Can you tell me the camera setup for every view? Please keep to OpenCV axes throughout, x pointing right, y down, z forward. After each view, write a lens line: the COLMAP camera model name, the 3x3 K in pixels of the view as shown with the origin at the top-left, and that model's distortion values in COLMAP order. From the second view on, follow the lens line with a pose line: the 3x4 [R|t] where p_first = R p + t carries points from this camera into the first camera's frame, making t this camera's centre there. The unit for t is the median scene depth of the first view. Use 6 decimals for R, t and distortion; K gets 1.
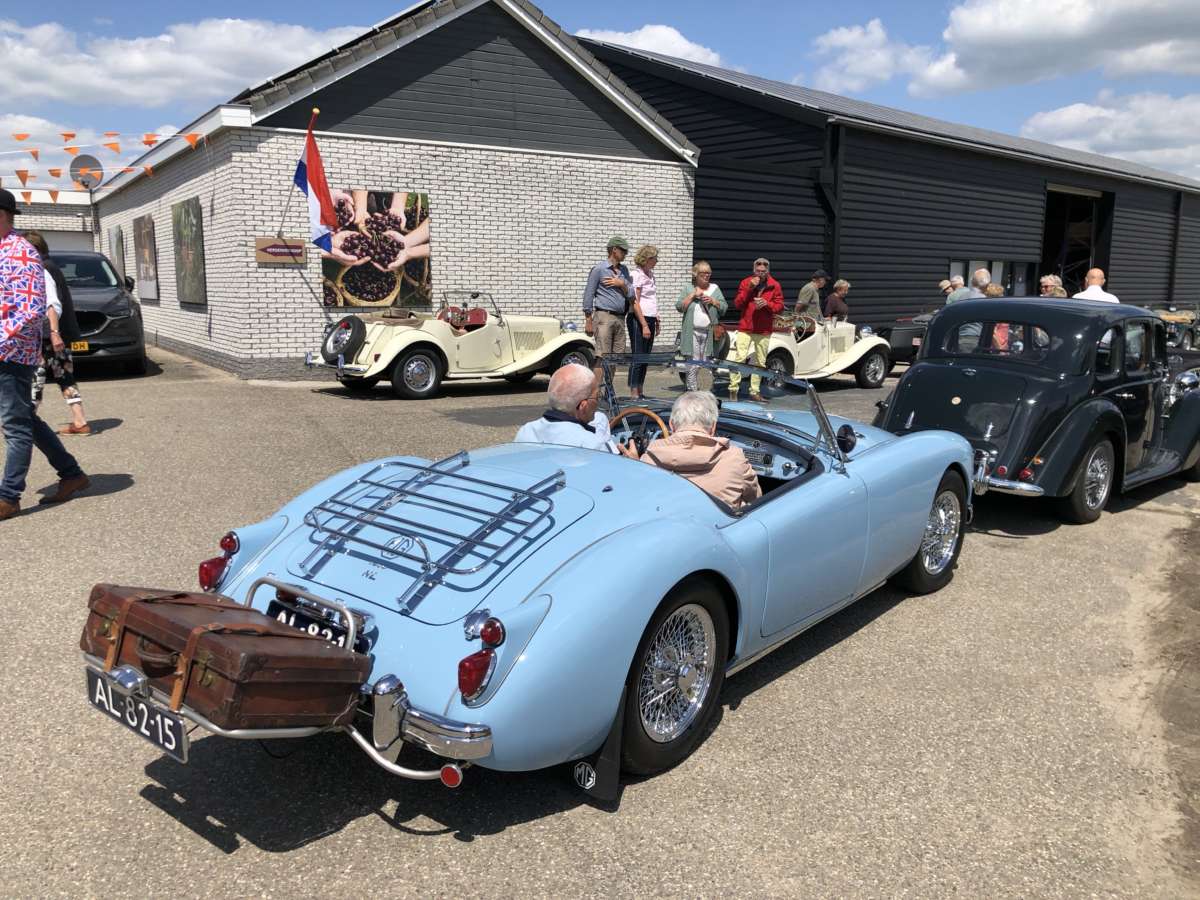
lens RADIAL K [[1008.8, 0, 599.7], [0, 1008.8, 453.5], [0, 0, 1]] dist [0.037690, 0.001494]
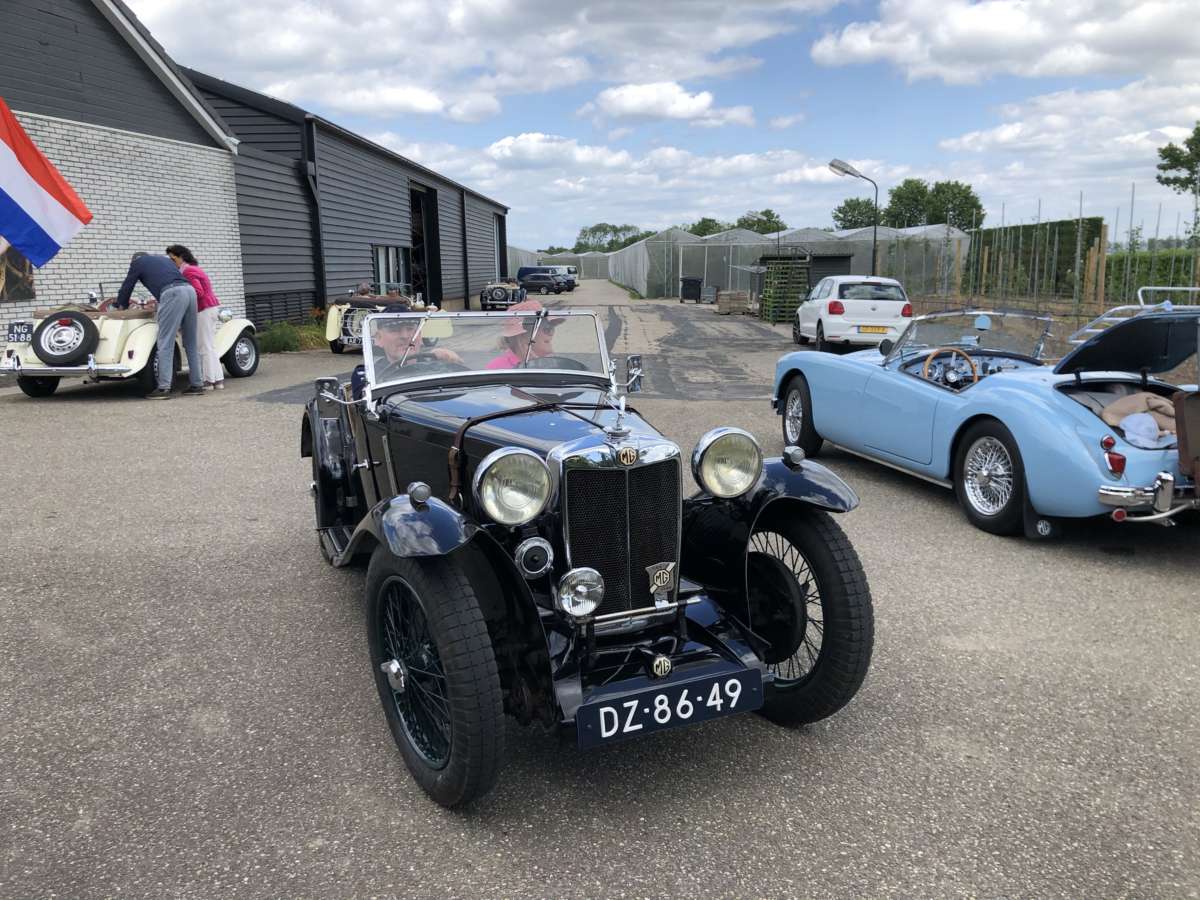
lens RADIAL K [[1008.8, 0, 599.3], [0, 1008.8, 450.4], [0, 0, 1]] dist [0.037690, 0.001494]
pose [[0.717636, -0.143631, 0.681446, -0.424858], [0.134450, 0.988667, 0.066794, -0.009457], [-0.683317, 0.043687, 0.728814, 0.024412]]
